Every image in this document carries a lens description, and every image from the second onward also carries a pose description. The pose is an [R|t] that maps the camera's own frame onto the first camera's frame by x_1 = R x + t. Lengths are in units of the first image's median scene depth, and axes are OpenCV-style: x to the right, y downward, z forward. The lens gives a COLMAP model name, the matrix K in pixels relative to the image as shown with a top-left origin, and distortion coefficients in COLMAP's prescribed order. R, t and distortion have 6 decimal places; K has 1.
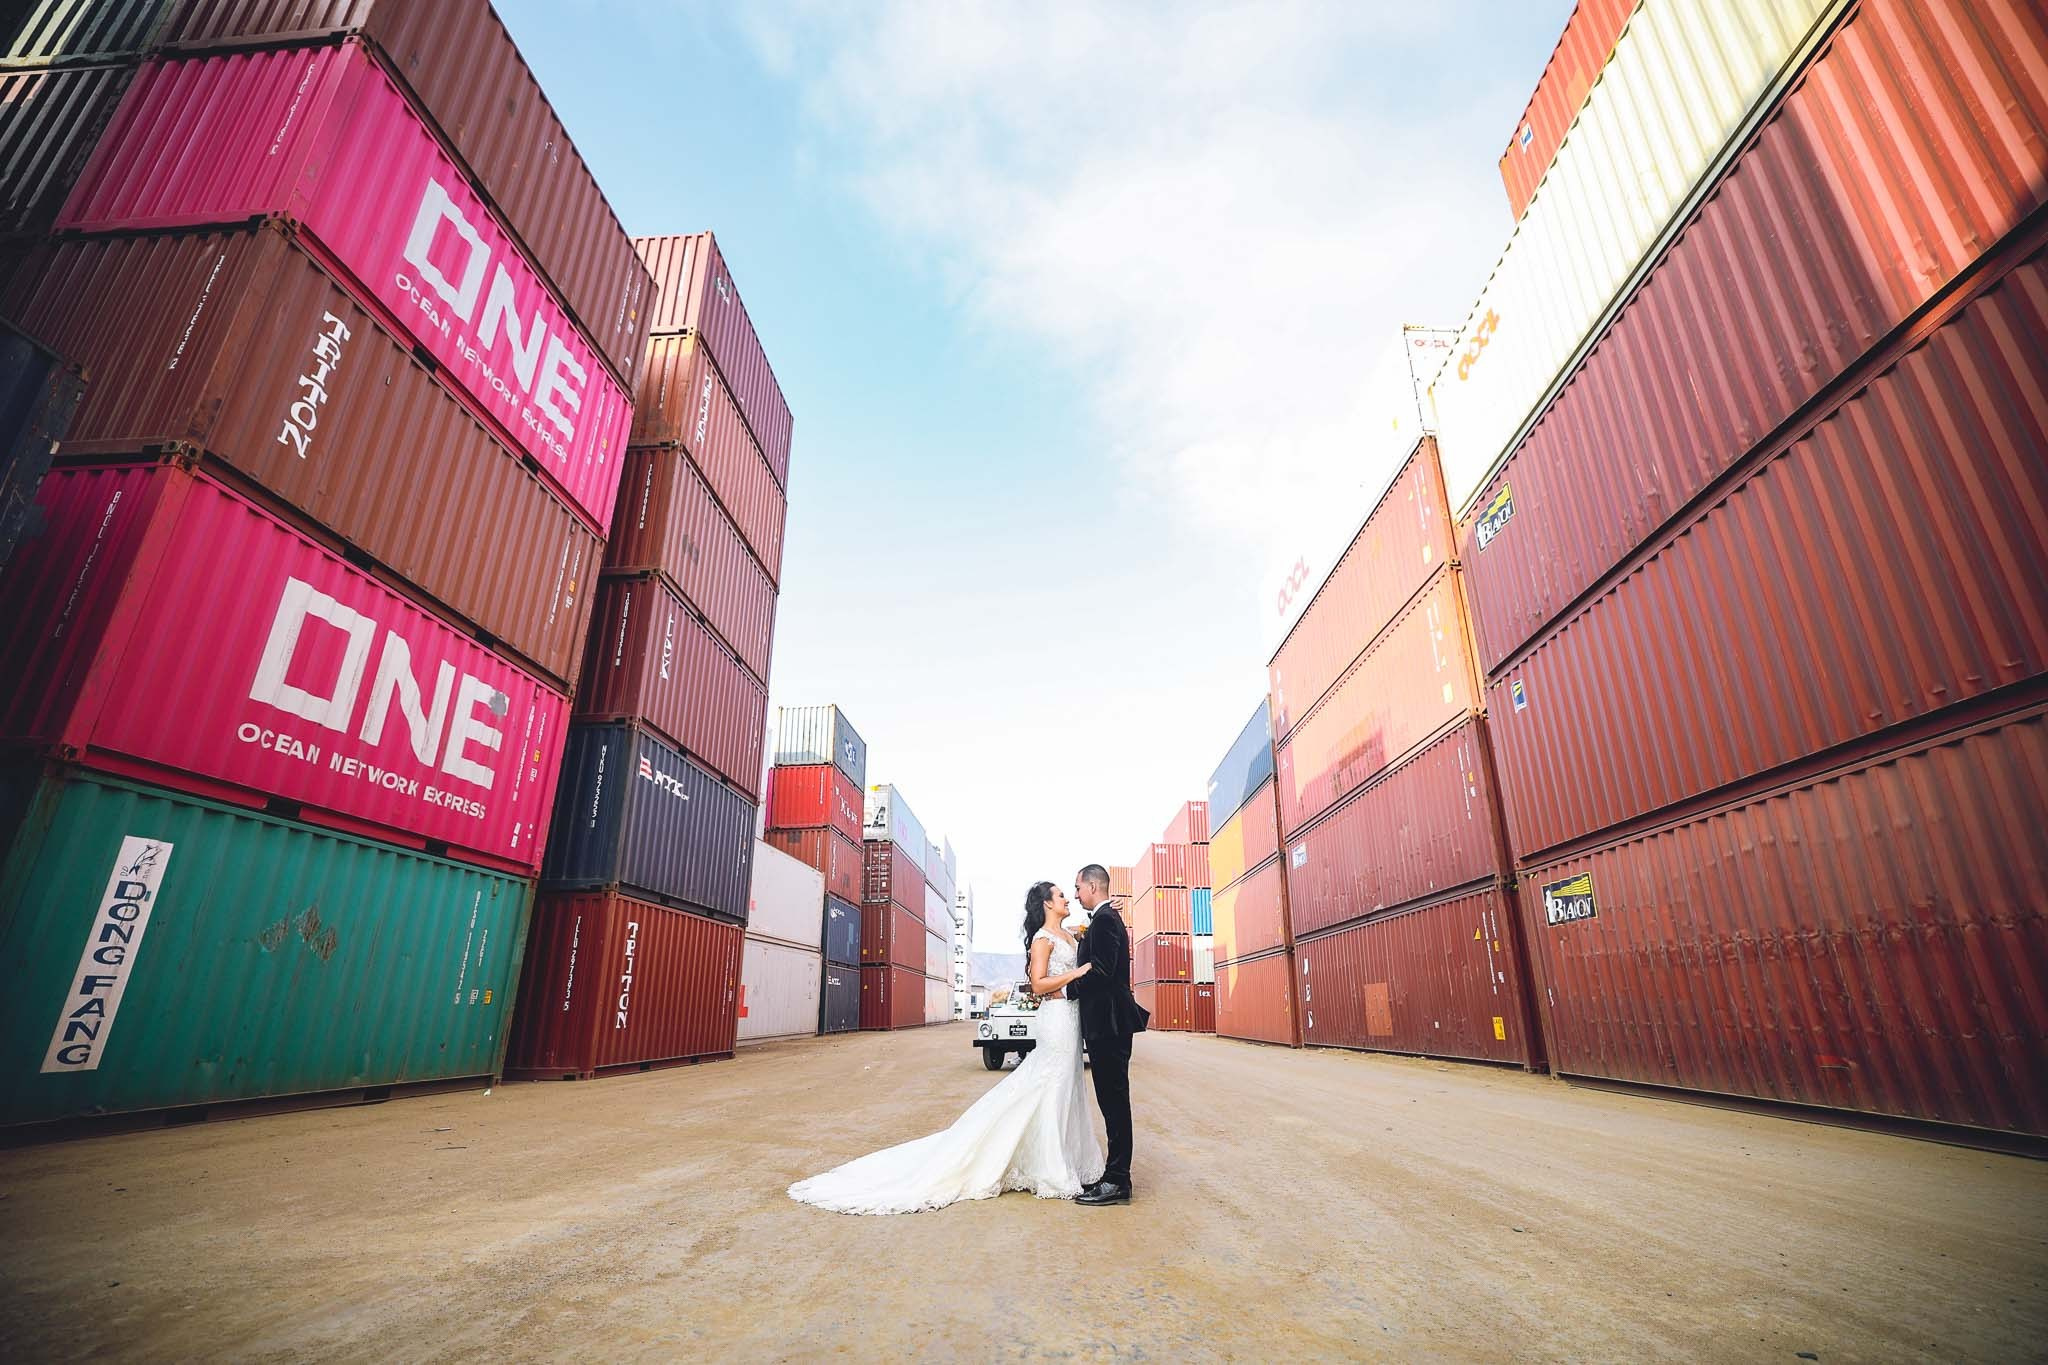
lens RADIAL K [[872.8, 0, 1024.0], [0, 872.8, 682.5], [0, 0, 1]] dist [-0.047983, 0.017133]
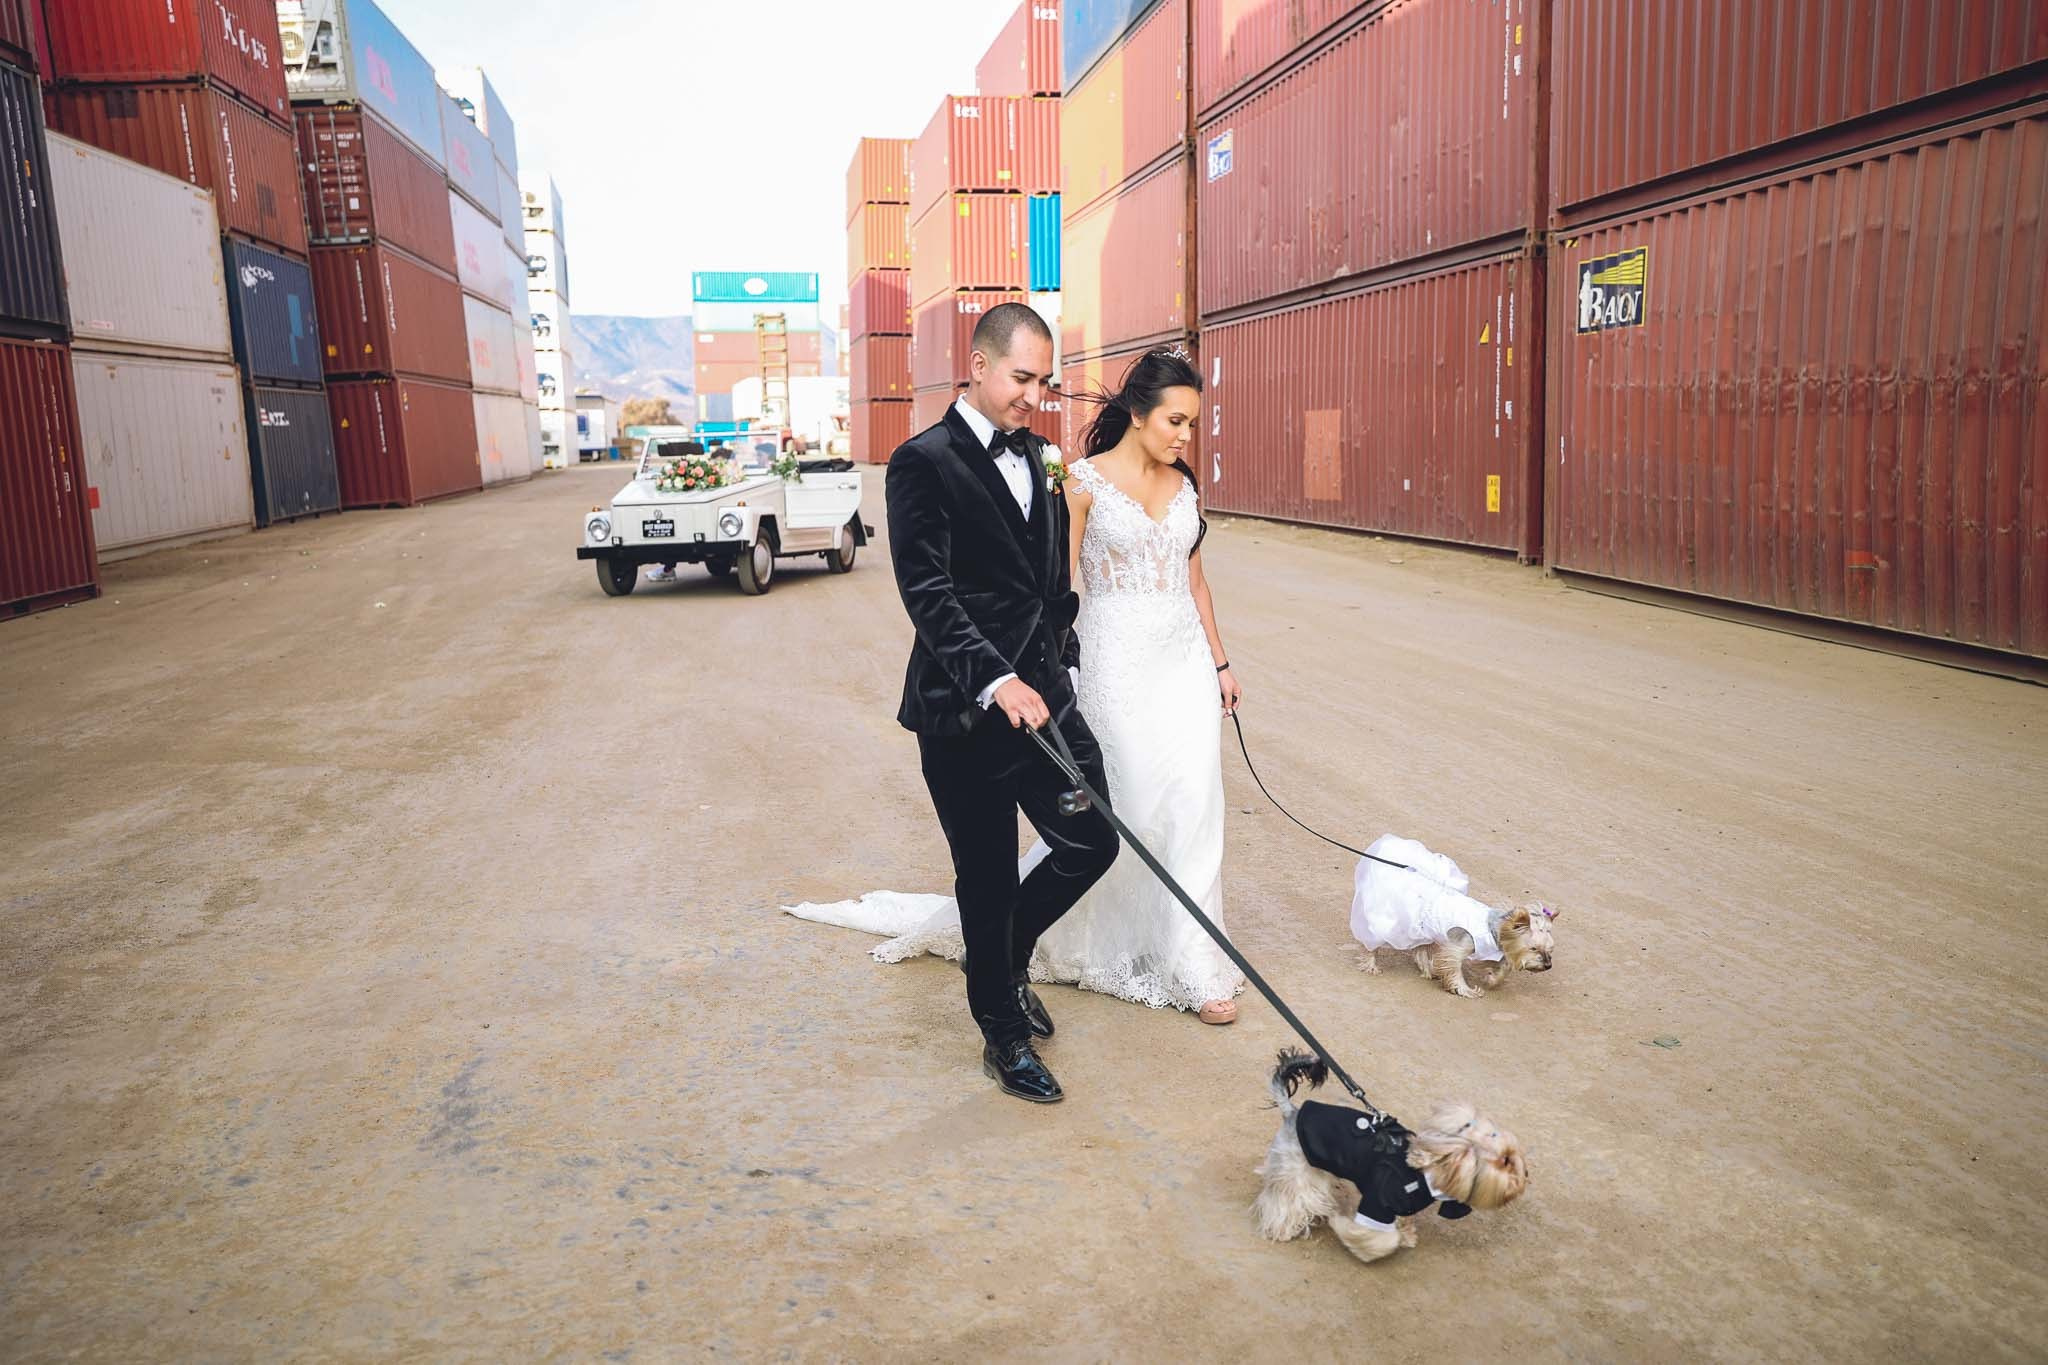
lens RADIAL K [[1902.4, 0, 1024.0], [0, 1902.4, 682.5], [0, 0, 1]] dist [0.032703, 0.006874]
pose [[0.984916, -0.059186, 0.162596, 0.021035], [-0.024827, 0.881621, 0.471305, -0.096354], [-0.171243, -0.468232, 0.866853, -0.146984]]
